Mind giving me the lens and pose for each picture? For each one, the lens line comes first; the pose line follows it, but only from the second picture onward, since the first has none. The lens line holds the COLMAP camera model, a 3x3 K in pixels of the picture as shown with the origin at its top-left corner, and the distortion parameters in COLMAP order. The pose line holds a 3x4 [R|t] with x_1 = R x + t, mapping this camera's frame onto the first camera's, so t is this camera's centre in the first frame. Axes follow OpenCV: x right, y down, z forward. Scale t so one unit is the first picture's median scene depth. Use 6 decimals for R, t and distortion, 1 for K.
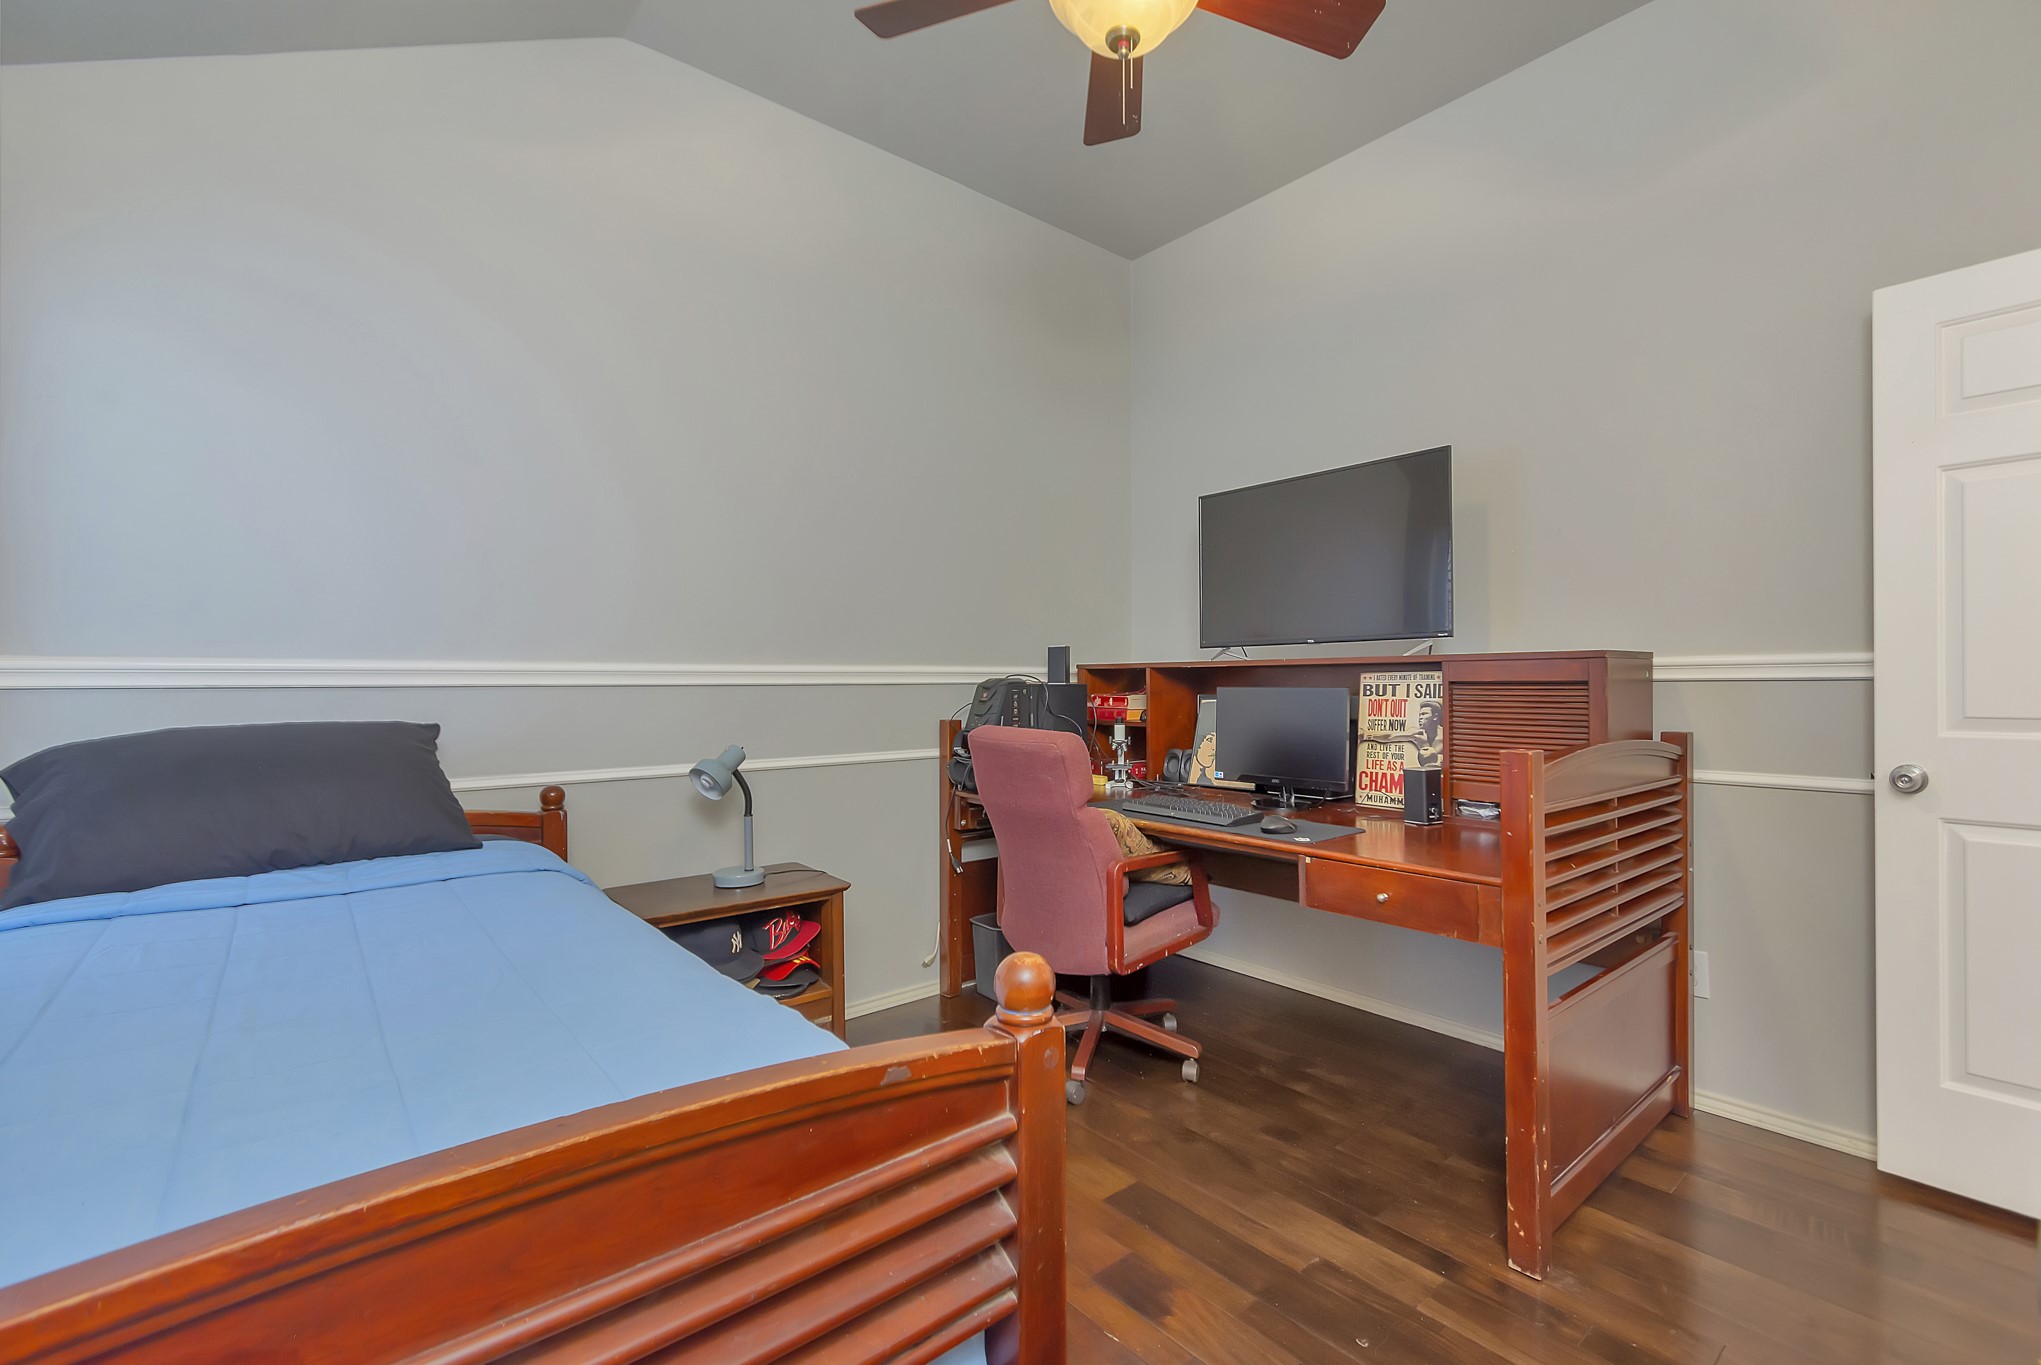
lens RADIAL K [[899.9, 0, 1024.0], [0, 899.9, 675.7], [0, 0, 1]] dist [0.000326, -0.001236]
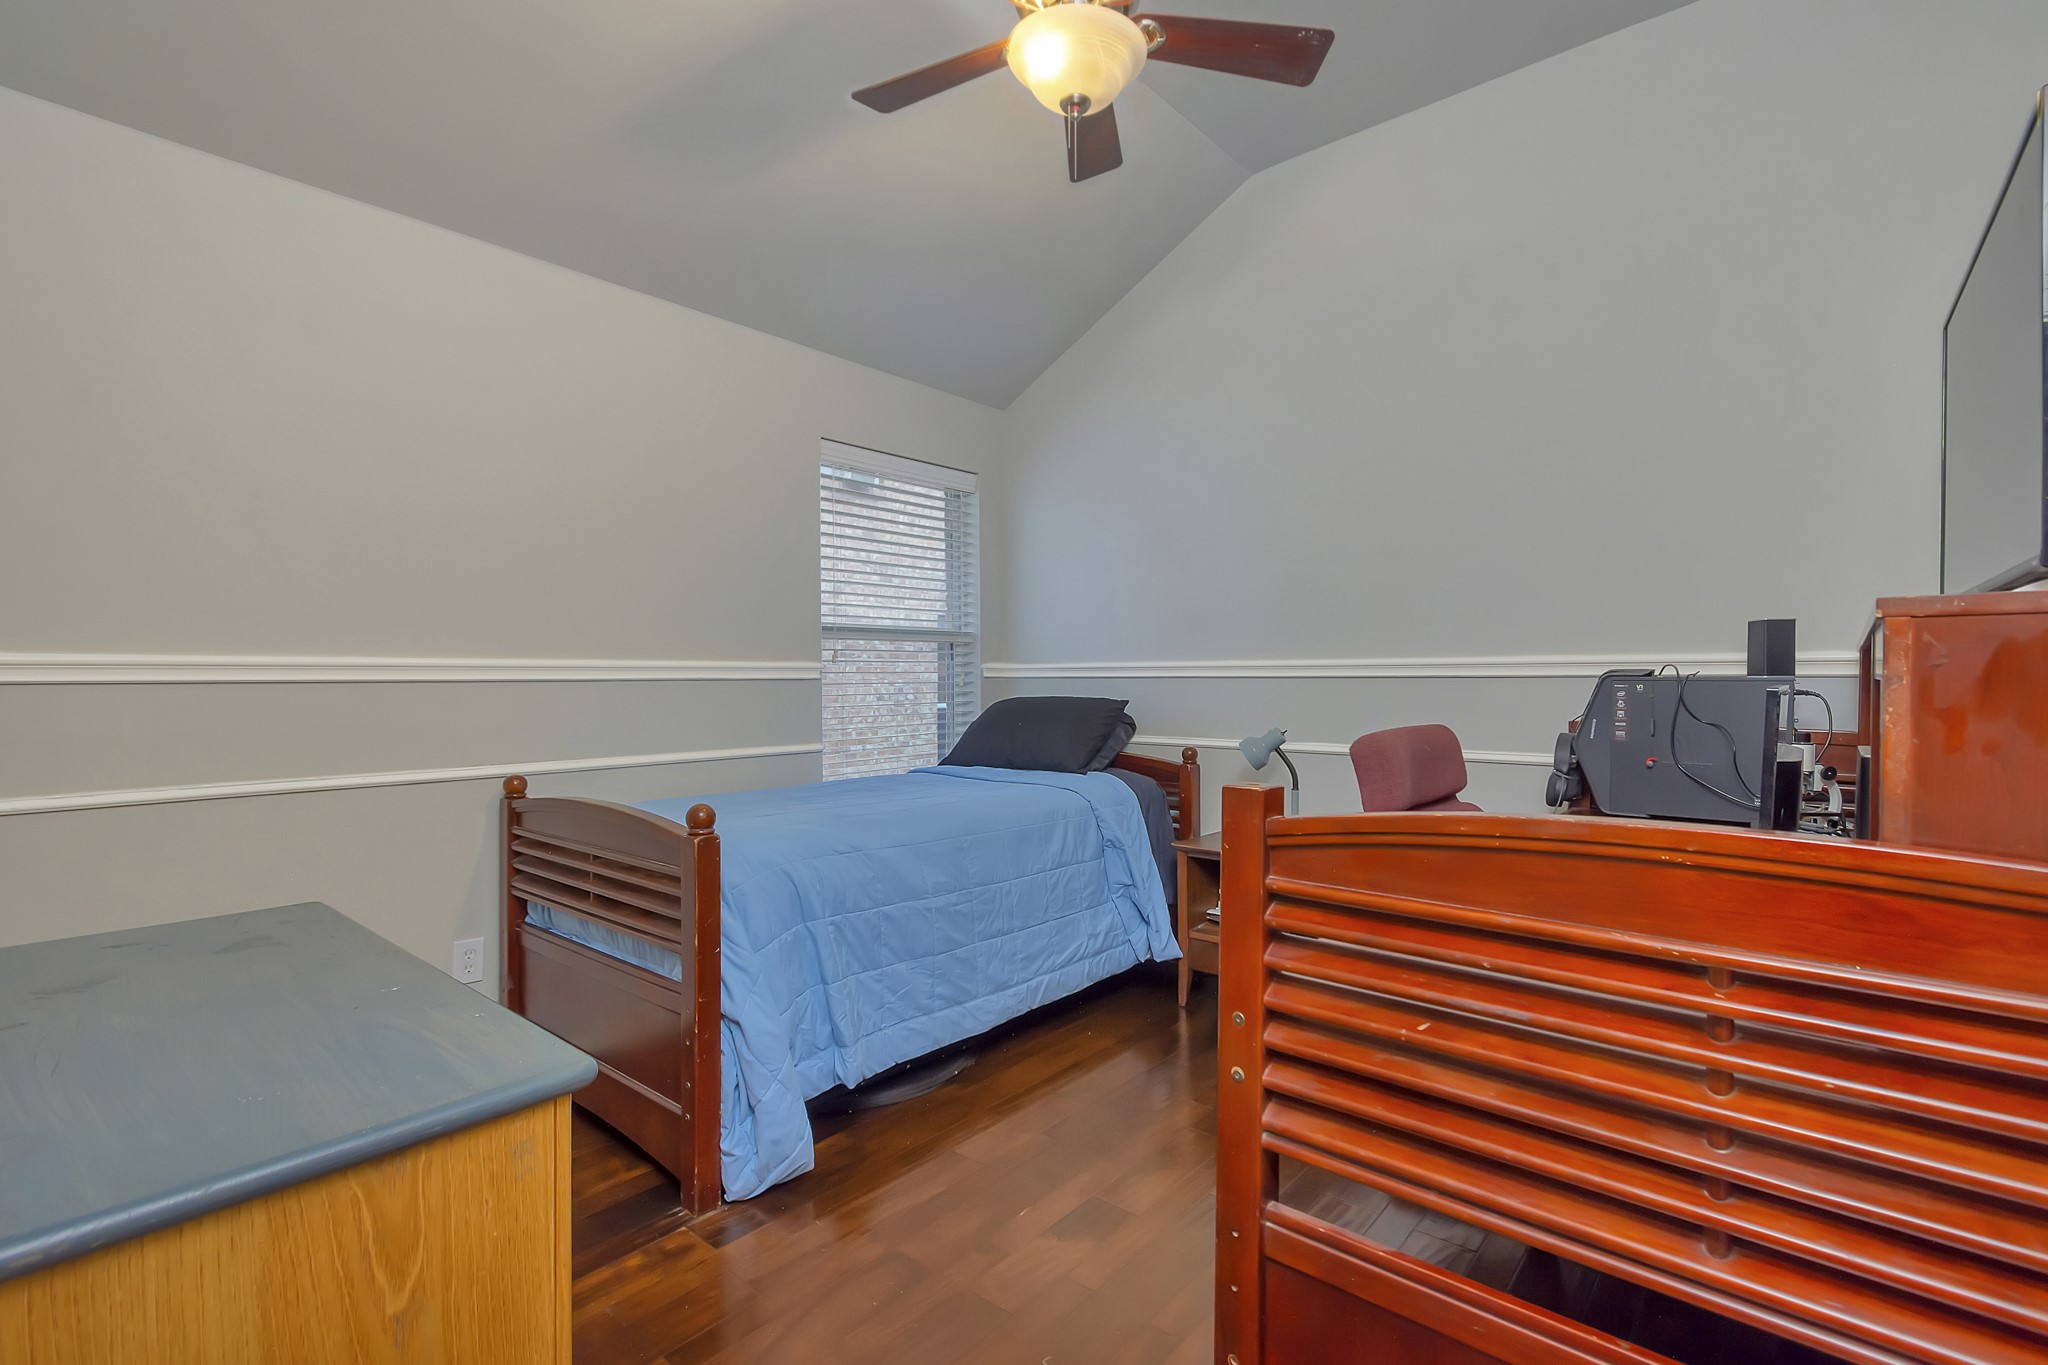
lens RADIAL K [[903.0, 0, 1027.5], [0, 903.0, 675.7], [0, 0, 1]] dist [0.000326, -0.001236]
pose [[0.139391, 0.001175, -0.990237, 0.794681], [0.005454, 0.999983, 0.001954, 0.004820], [0.990222, -0.005673, 0.139383, 0.499743]]
